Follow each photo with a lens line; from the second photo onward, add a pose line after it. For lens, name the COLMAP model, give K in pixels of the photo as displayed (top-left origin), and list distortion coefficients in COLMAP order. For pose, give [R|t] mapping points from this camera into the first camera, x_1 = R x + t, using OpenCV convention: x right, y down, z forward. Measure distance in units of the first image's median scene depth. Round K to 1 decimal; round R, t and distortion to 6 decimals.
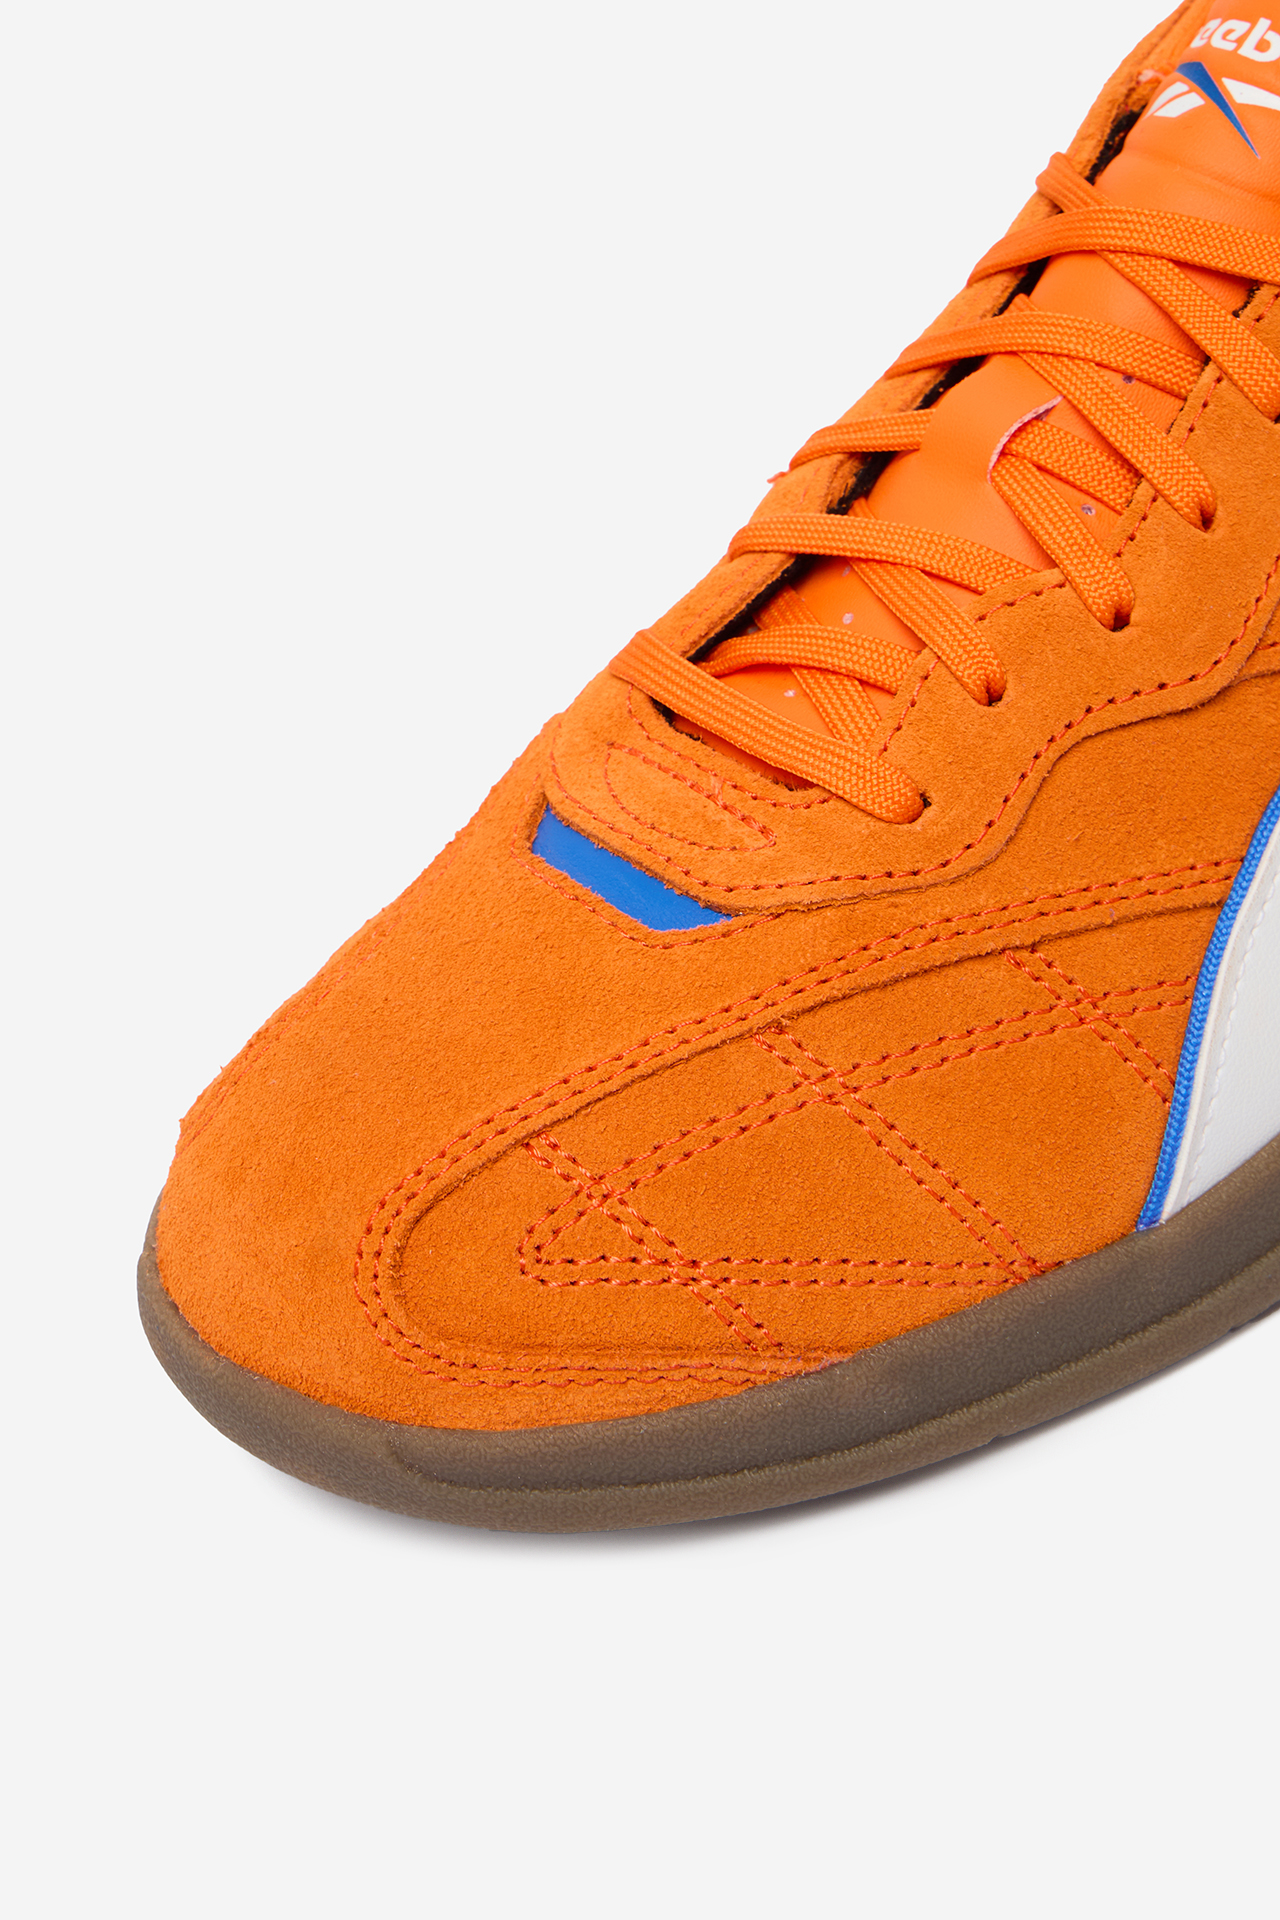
lens RADIAL K [[4500.7, 0, 640.0], [0, 4500.7, 960.0], [0, 0, 1]] dist [-0.023449, -0.823082]
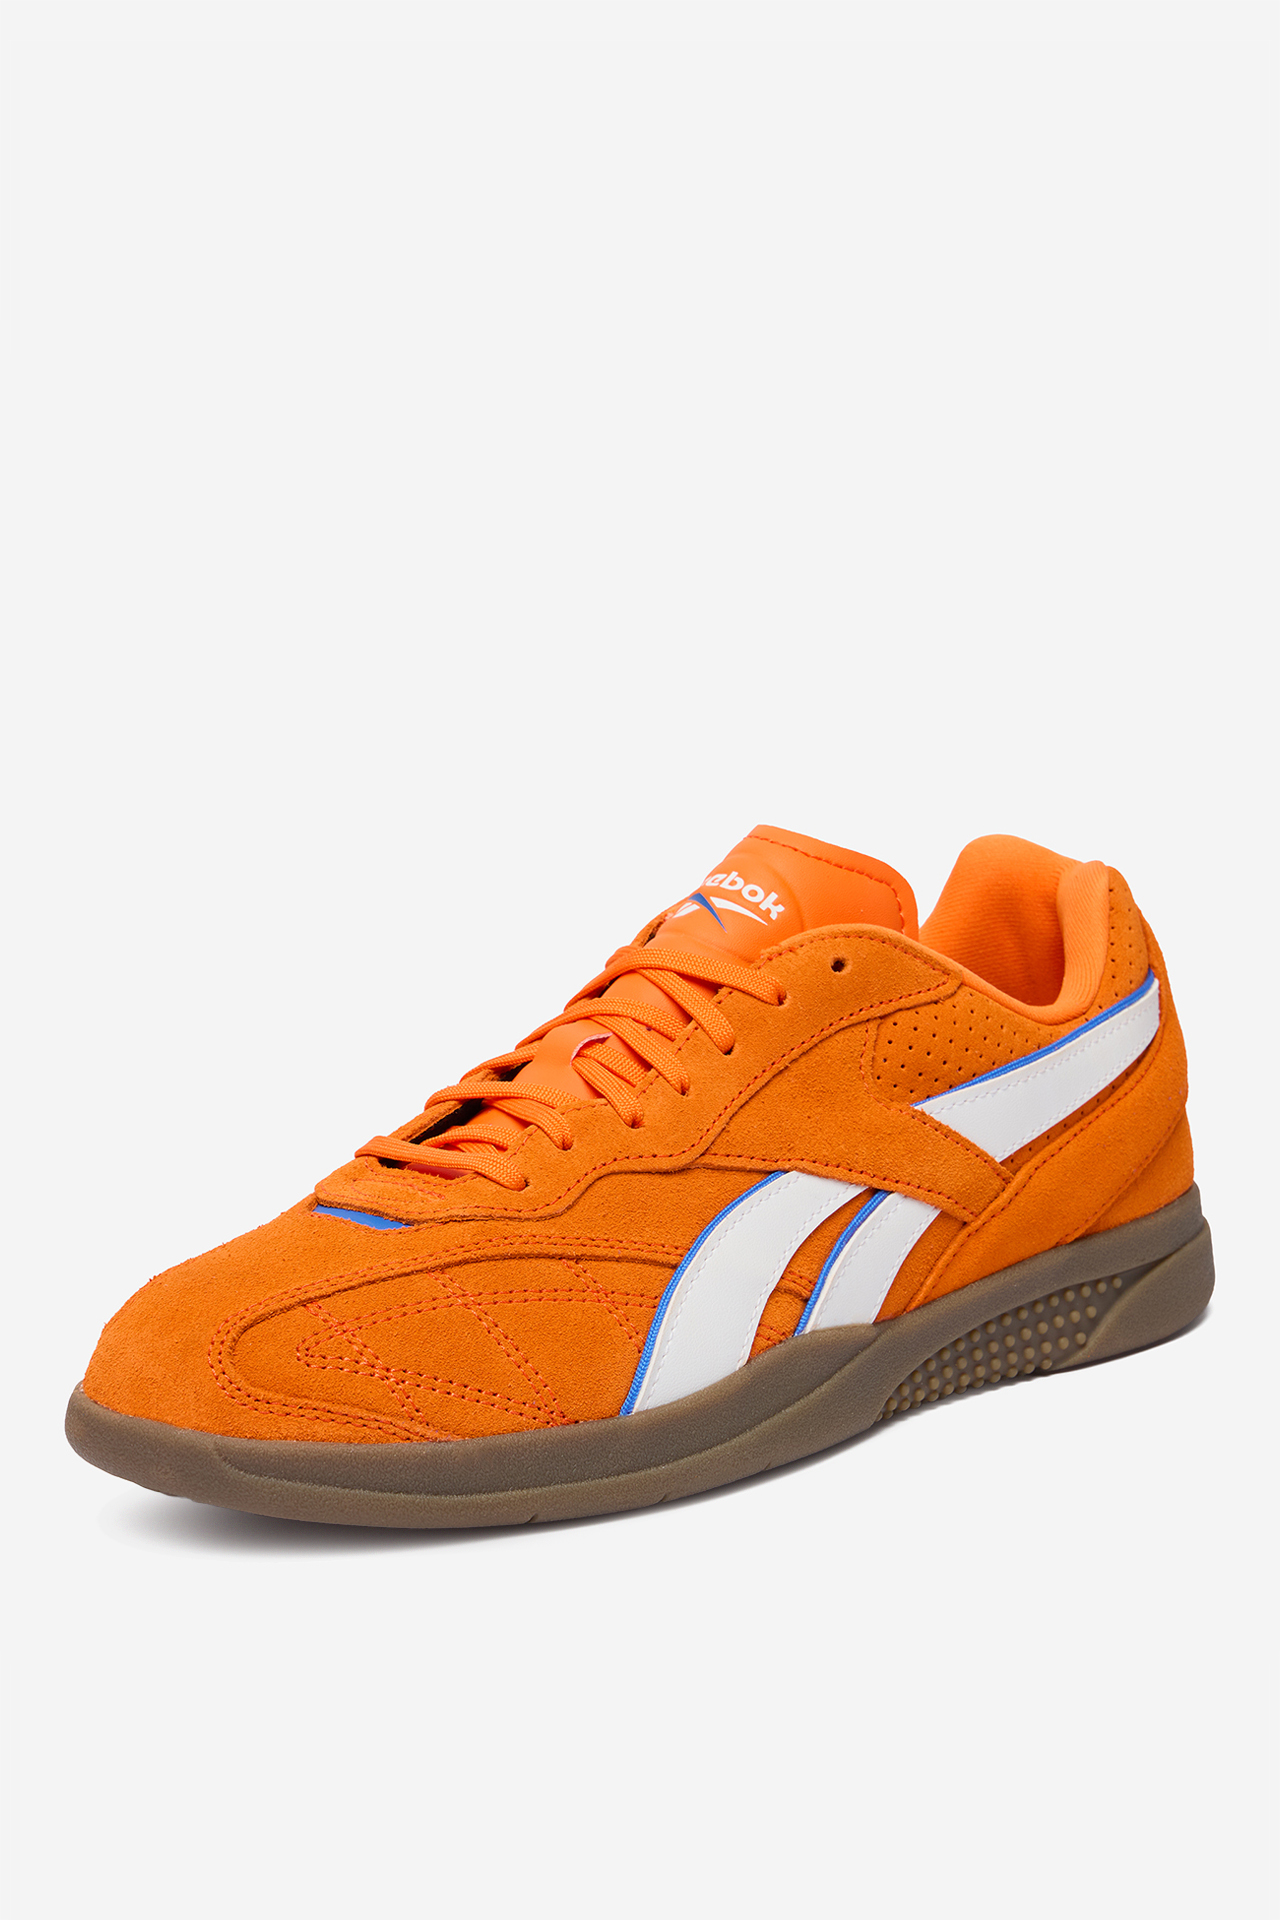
lens RADIAL K [[5576.9, 0, 640.0], [0, 5576.9, 960.0], [0, 0, 1]] dist [0.067773, 0.171855]
pose [[0.989167, 0.121872, 0.081828, -0.093587], [-0.075757, 0.901282, -0.426558, 0.881943], [-0.125735, 0.415738, 0.900751, -1.167042]]
